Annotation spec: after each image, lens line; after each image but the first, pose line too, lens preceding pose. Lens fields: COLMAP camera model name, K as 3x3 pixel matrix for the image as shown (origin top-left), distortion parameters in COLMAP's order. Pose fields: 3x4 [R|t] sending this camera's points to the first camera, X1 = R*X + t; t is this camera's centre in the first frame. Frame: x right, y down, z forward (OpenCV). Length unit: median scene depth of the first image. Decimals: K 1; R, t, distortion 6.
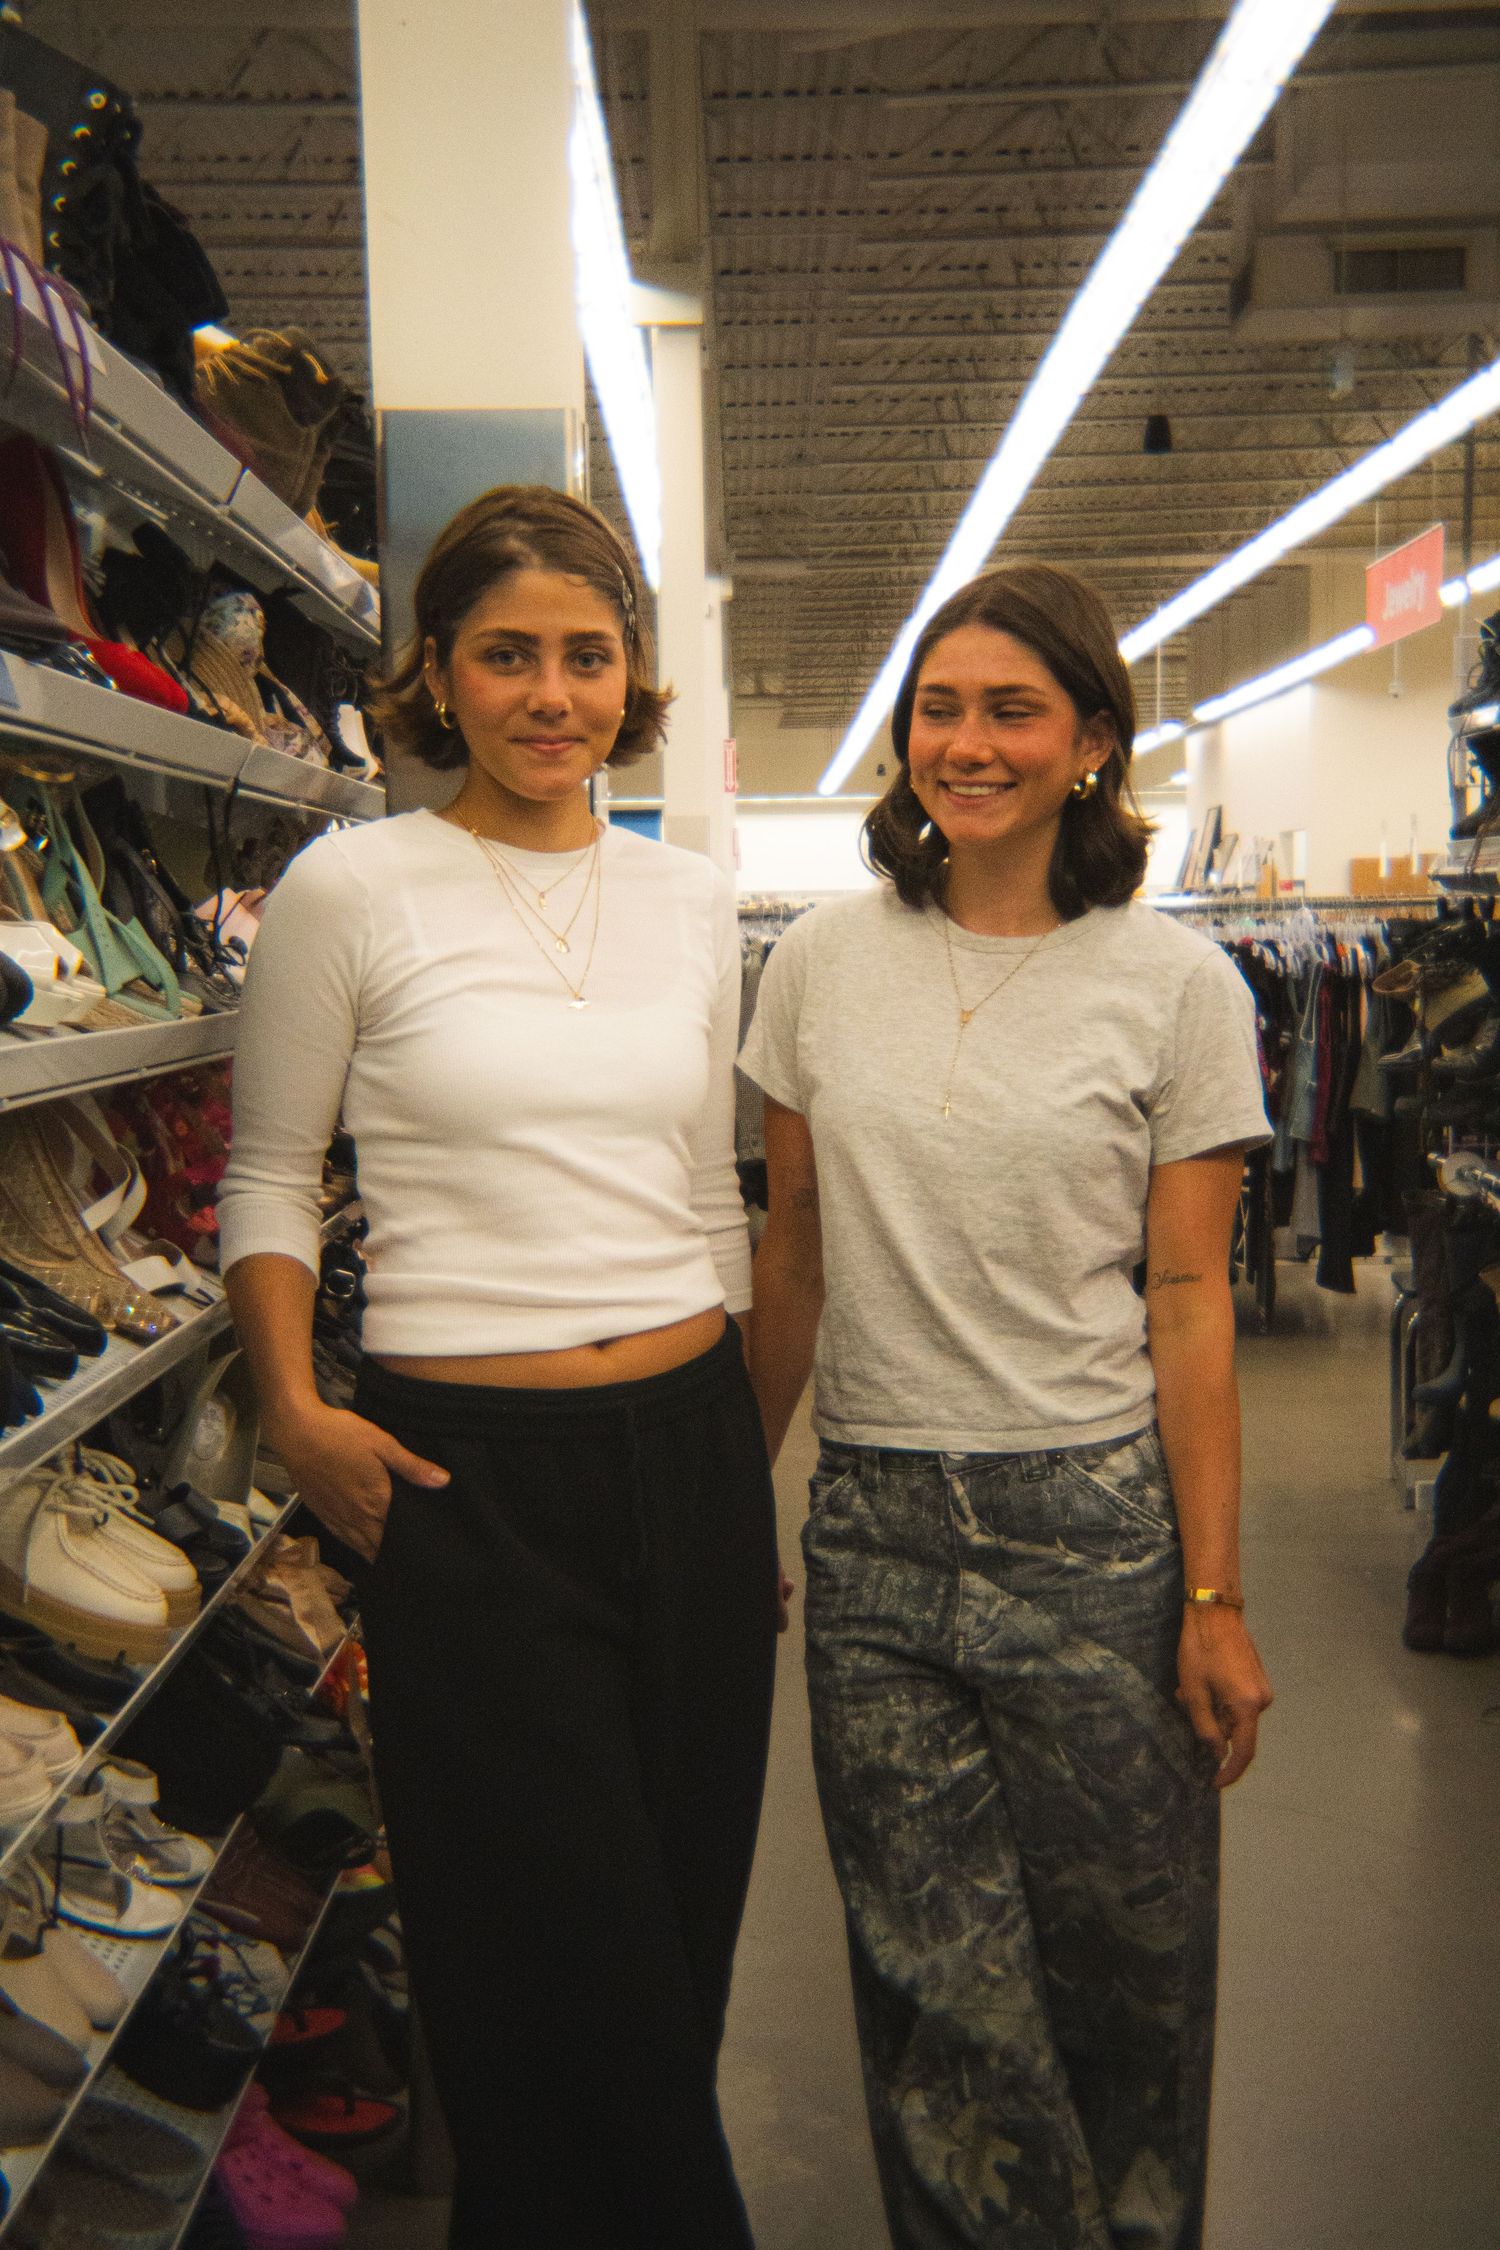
lens RADIAL K [[2913.3, 0, 750.0], [0, 2913.3, 1125.0], [0, 0, 1]] dist [0.202992, -0.058449]
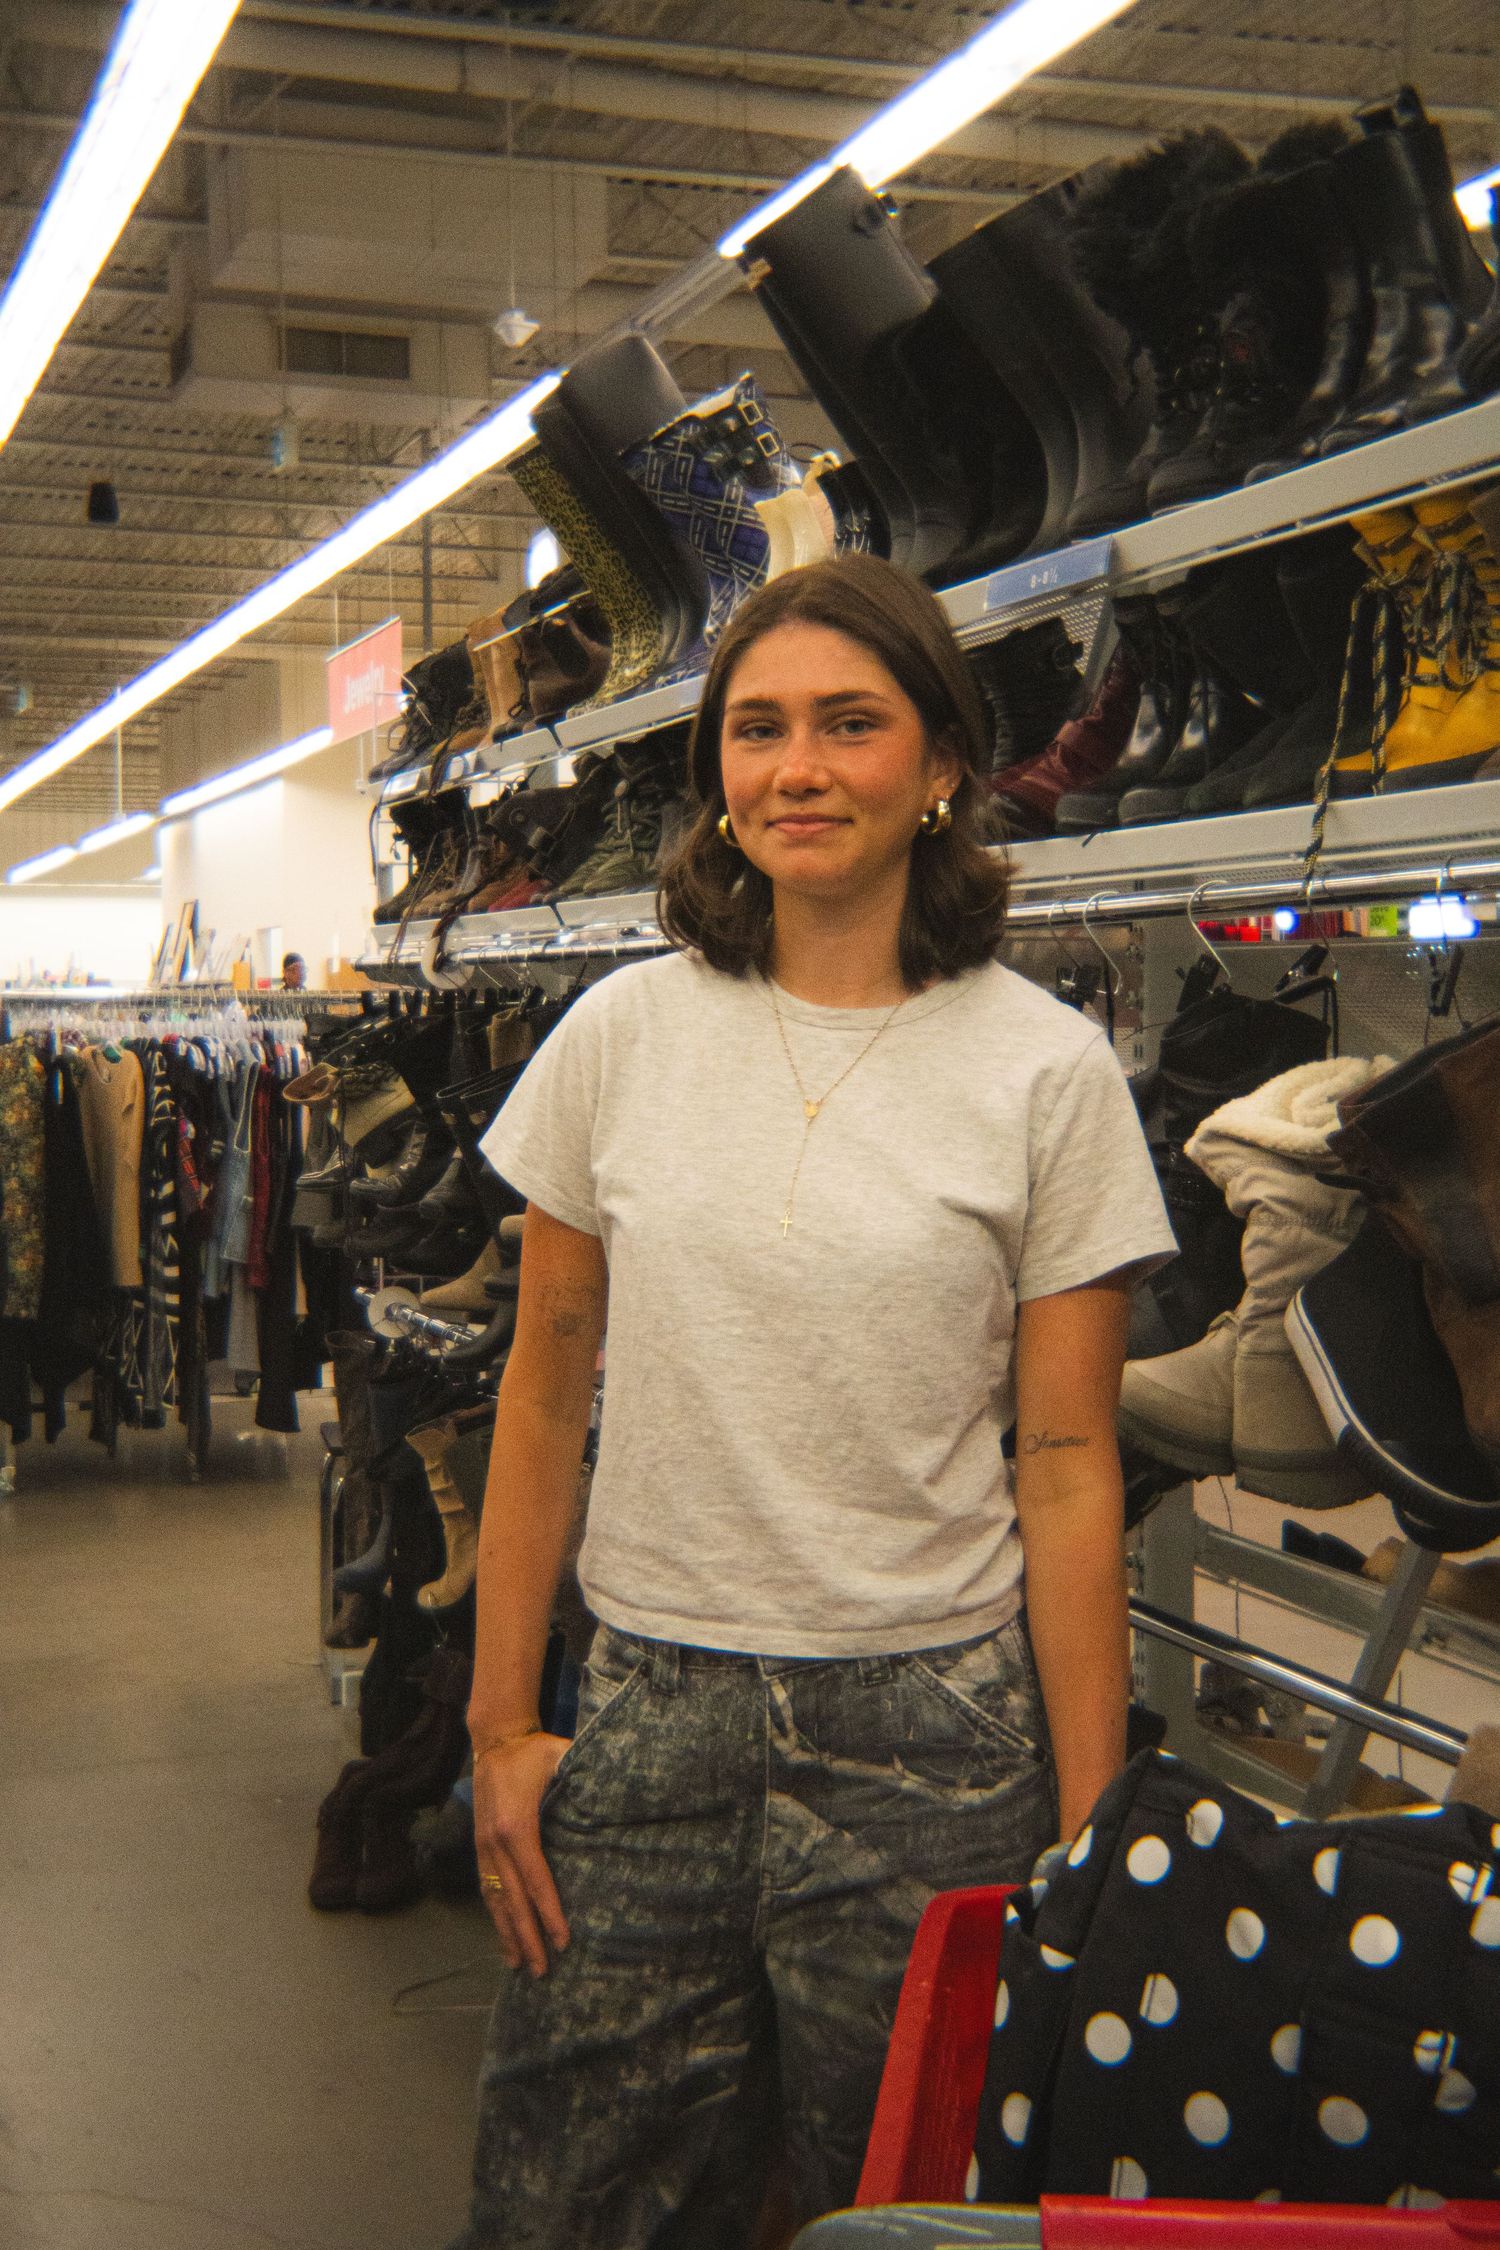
lens RADIAL K [[2913.3, 0, 750.0], [0, 2913.3, 1125.0], [0, 0, 1]] dist [0.202992, -0.058449]
pose [[0.942371, -0.001892, 0.334563, 0.055174], [0.013060, 0.999430, -0.031134, -0.010025], [-0.334313, 0.033709, 0.941859, 0.161238]]
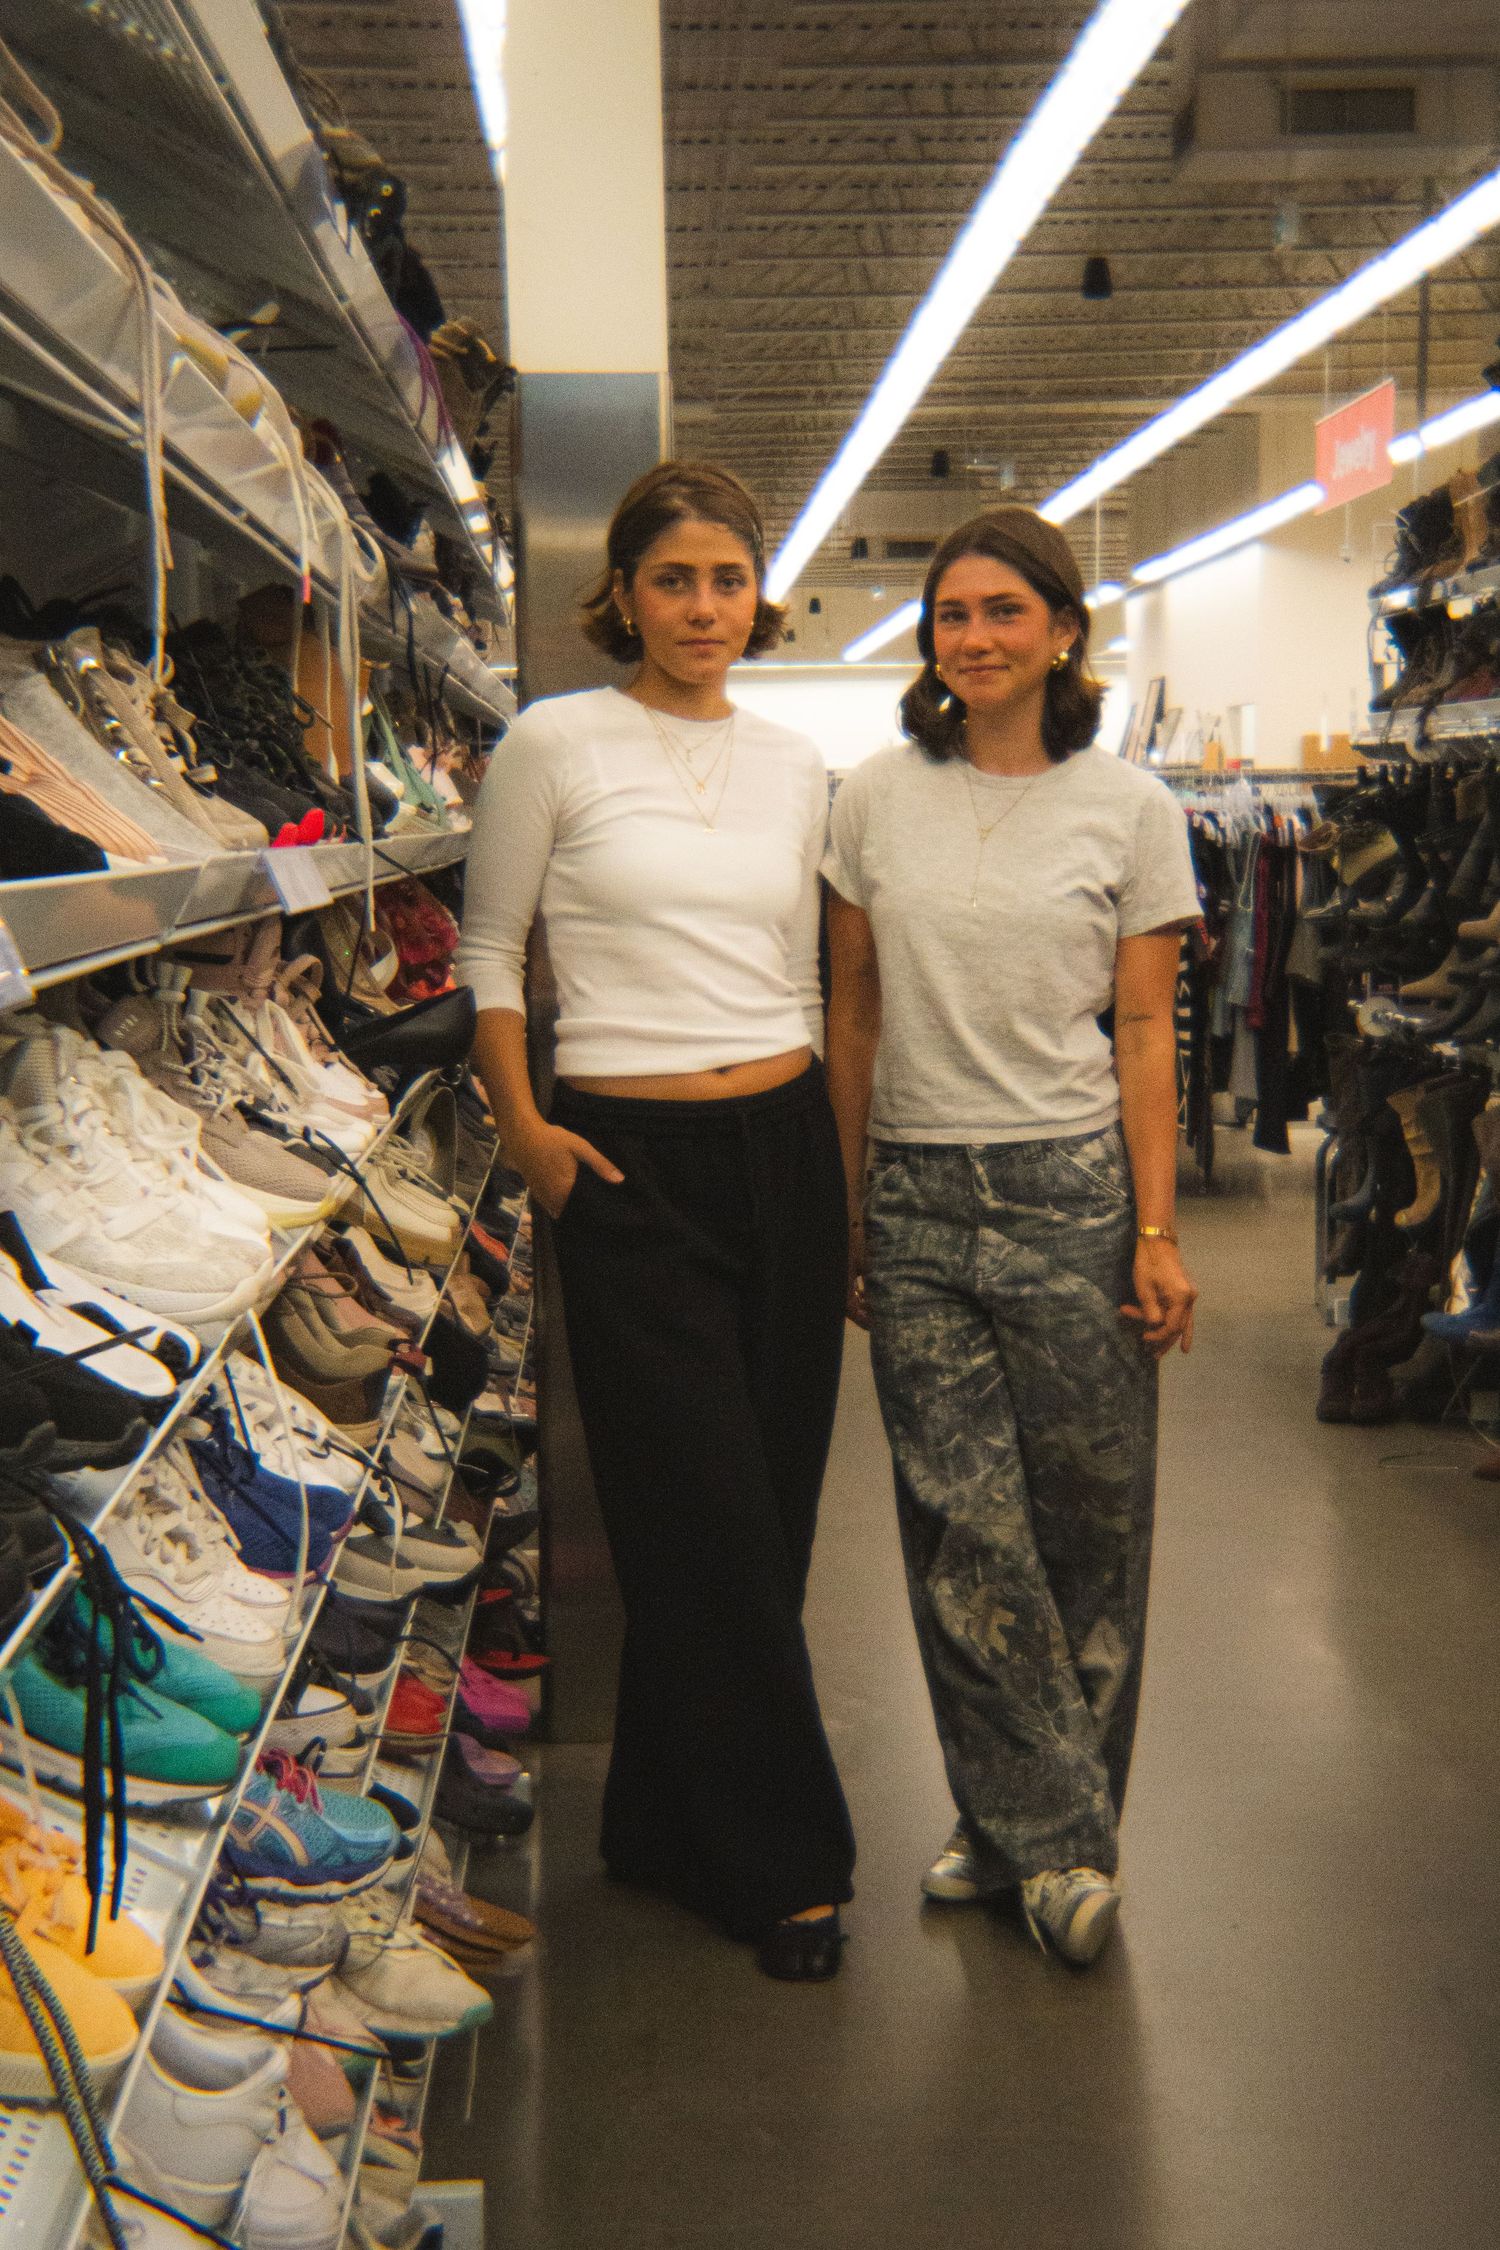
lens RADIAL K [[3280.6, 0, 789.8], [0, 3280.6, 1201.2], [0, 0, 1]] dist [0.168187, -0.009061]
pose [[0.998899, -0.005448, 0.046587, -0.036903], [0.003128, 0.998758, 0.049735, 0.023336], [-0.046801, -0.049535, 0.997675, -0.229638]]
